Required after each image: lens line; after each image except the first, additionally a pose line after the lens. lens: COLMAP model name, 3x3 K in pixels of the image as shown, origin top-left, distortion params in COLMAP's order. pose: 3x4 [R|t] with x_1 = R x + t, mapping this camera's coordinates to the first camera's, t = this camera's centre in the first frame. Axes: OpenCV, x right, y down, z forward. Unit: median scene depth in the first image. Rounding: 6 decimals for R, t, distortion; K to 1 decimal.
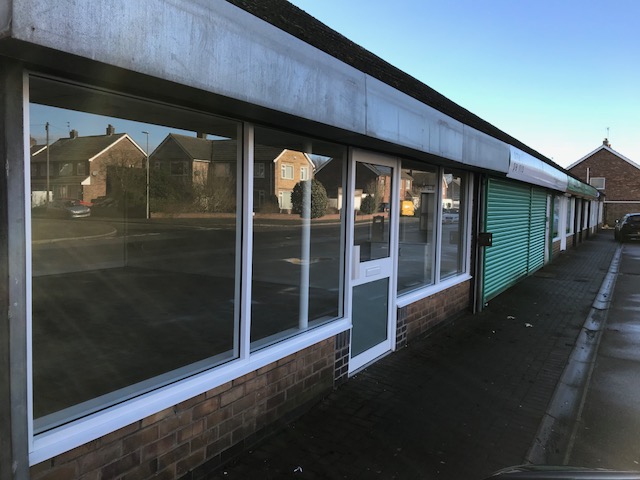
lens RADIAL K [[521.4, 0, 320.0], [0, 521.4, 240.0], [0, 0, 1]] dist [0.047889, -0.057151]
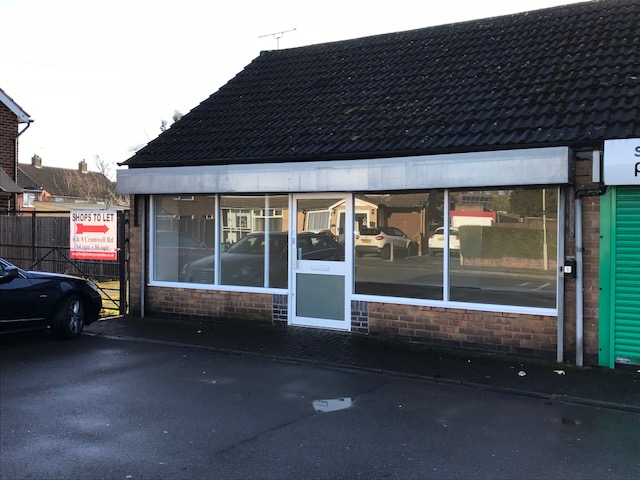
lens RADIAL K [[659.1, 0, 320.0], [0, 659.1, 240.0], [0, 0, 1]] dist [0.020918, 0.007436]
pose [[0.015237, 0.011765, -0.999815, 2.461092], [-0.076090, 0.997045, 0.010573, -0.049974], [0.996984, 0.075915, 0.016087, 1.161521]]
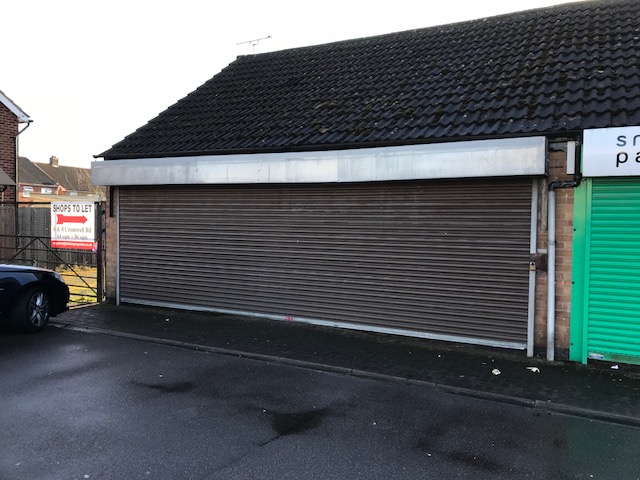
lens RADIAL K [[521.4, 0, 320.0], [0, 521.4, 240.0], [0, 0, 1]] dist [0.047889, -0.057151]
pose [[0.061523, 0.033296, -0.997550, 1.997256], [-0.080030, 0.996390, 0.028321, -0.056575], [0.994892, 0.078091, 0.063965, 1.190764]]
